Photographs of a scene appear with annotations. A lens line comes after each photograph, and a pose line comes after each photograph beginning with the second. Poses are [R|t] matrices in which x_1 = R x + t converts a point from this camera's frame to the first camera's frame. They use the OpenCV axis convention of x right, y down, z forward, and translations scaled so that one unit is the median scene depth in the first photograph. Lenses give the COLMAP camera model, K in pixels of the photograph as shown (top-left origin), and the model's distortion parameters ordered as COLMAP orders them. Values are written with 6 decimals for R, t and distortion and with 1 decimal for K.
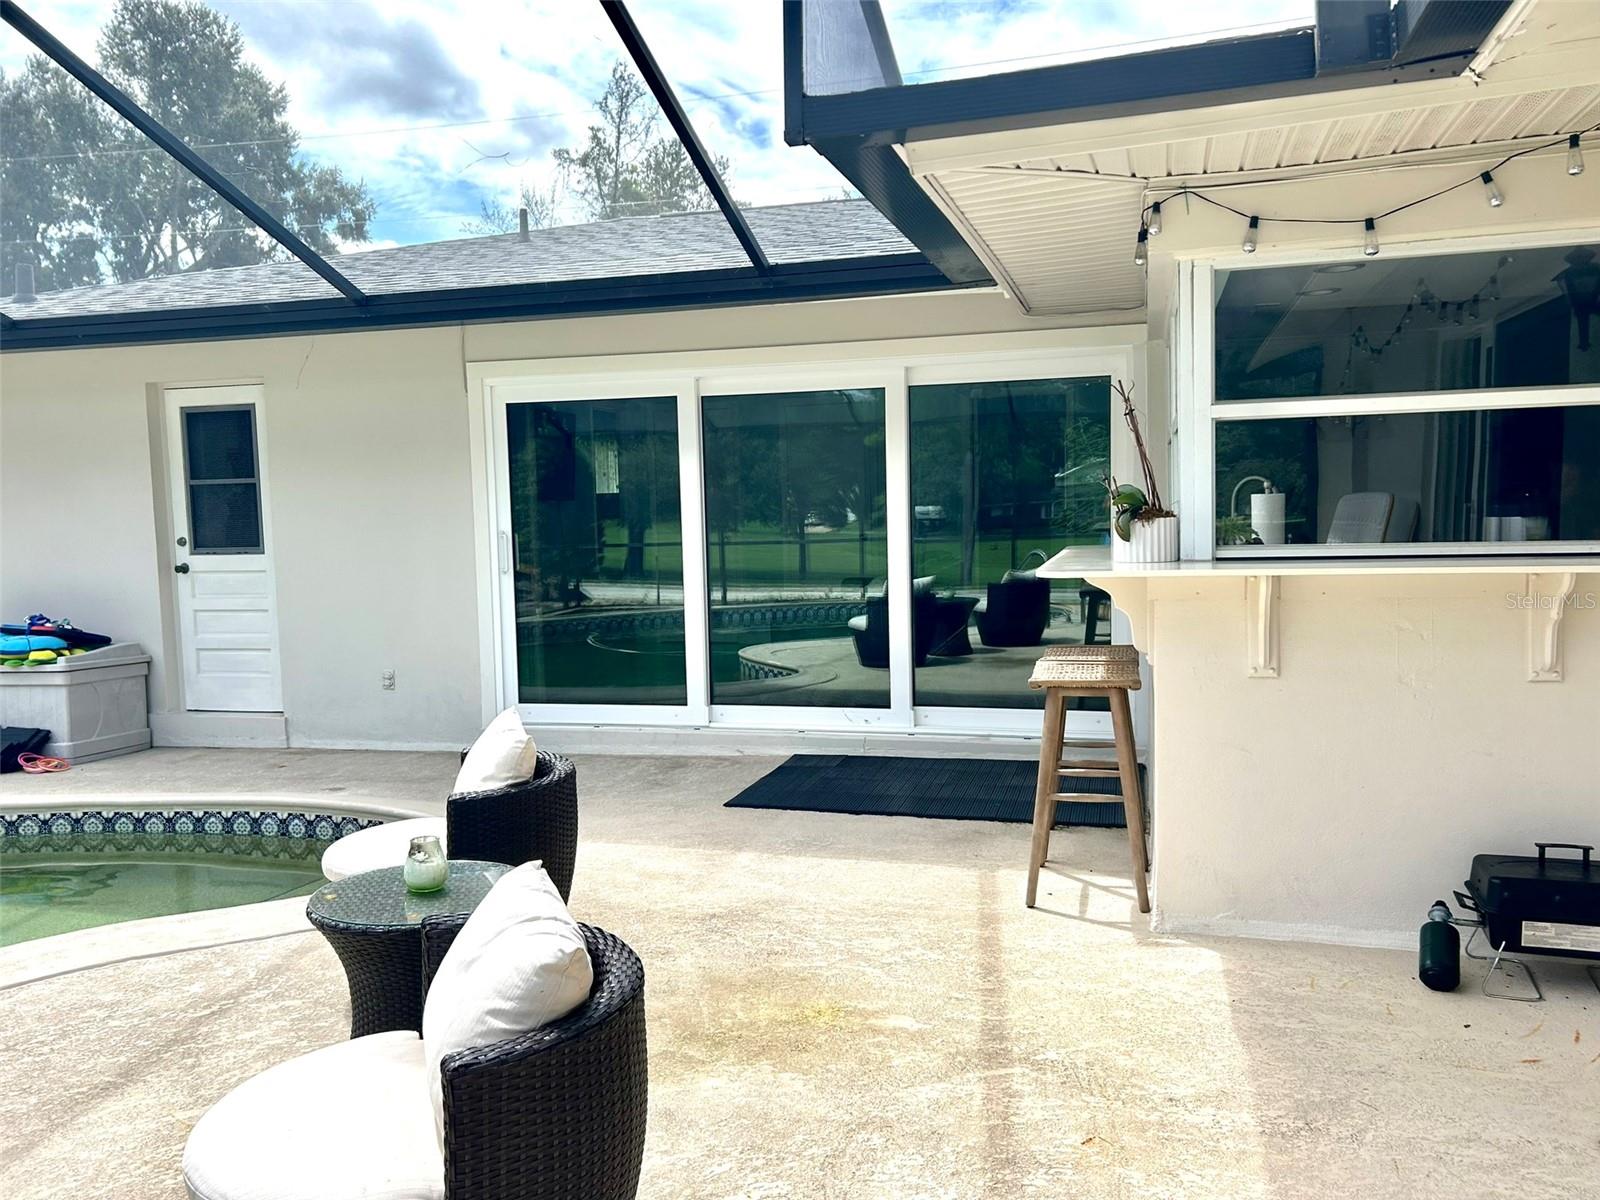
lens RADIAL K [[1217.8, 0, 792.3], [0, 1217.8, 596.7], [0, 0, 1]] dist [0.031896, -0.018632]
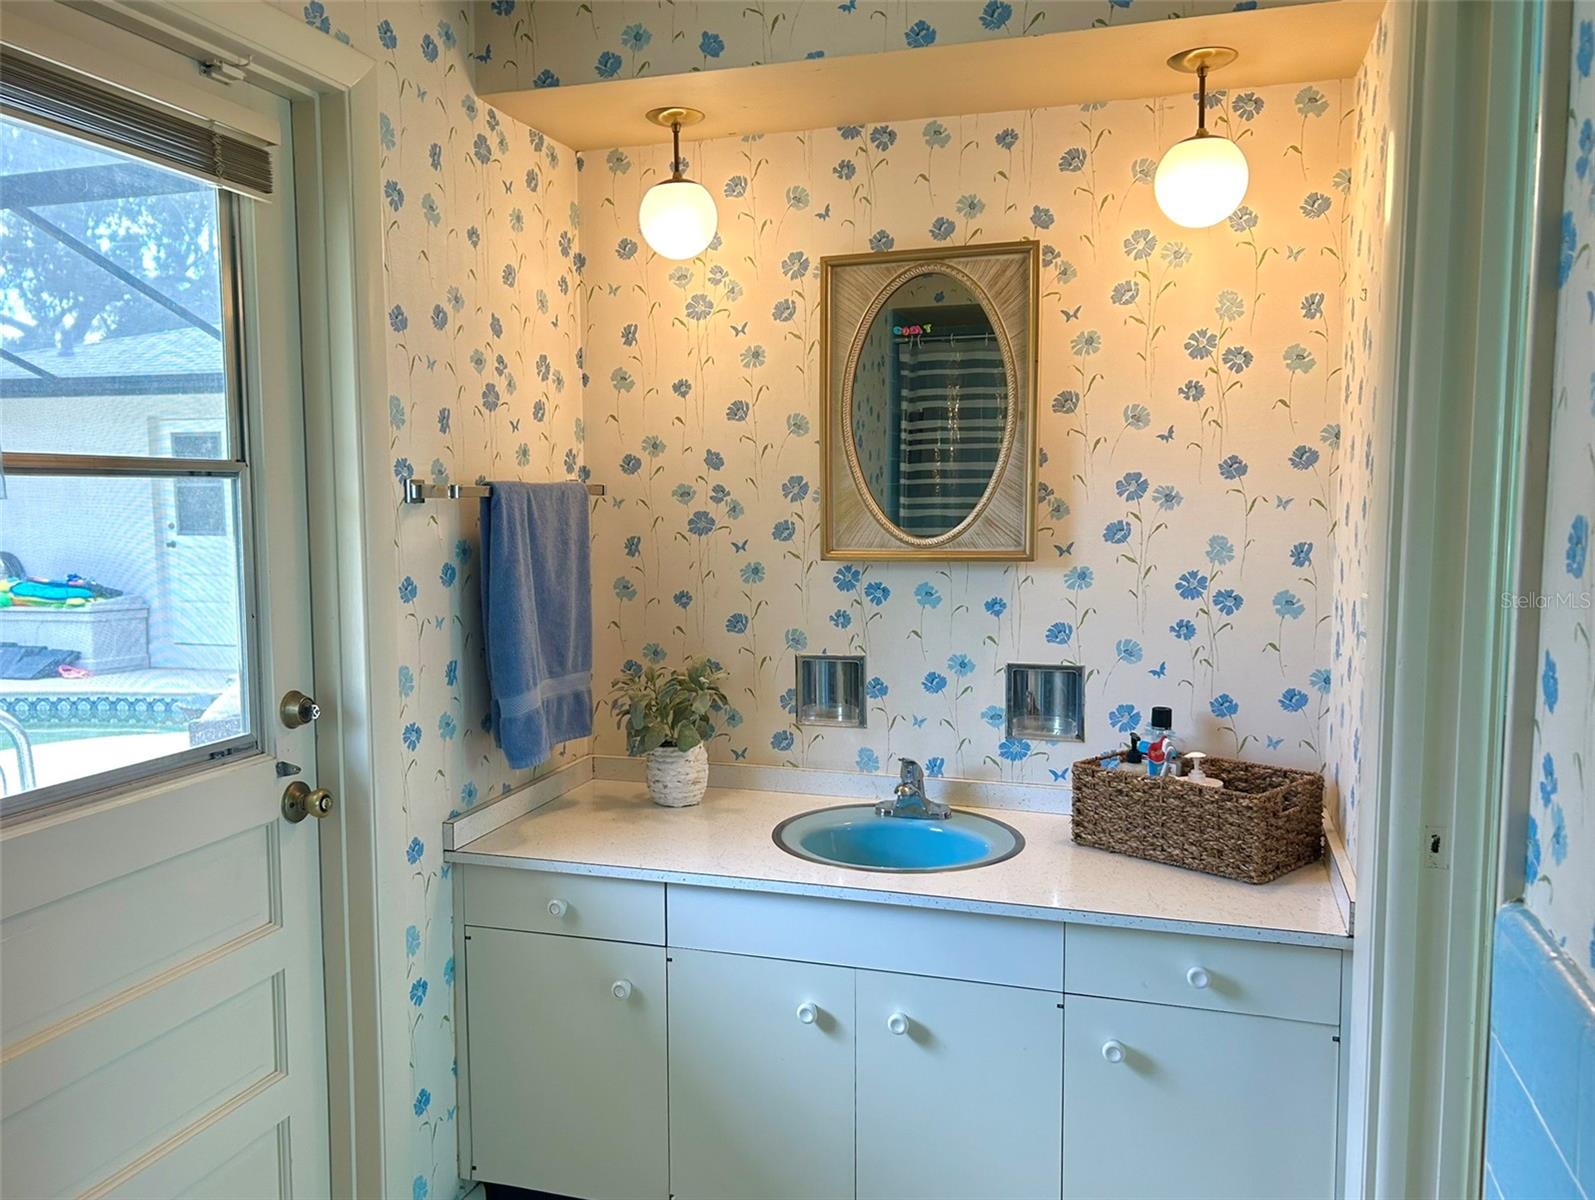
lens RADIAL K [[1214.0, 0, 808.9], [0, 1214.0, 603.0], [0, 0, 1]] dist [0.031896, -0.018632]
pose [[0.999552, 0.022710, -0.019494, 0.303119], [-0.022279, 0.999509, 0.022047, -0.002633], [0.019985, -0.021603, 0.999567, -0.460367]]
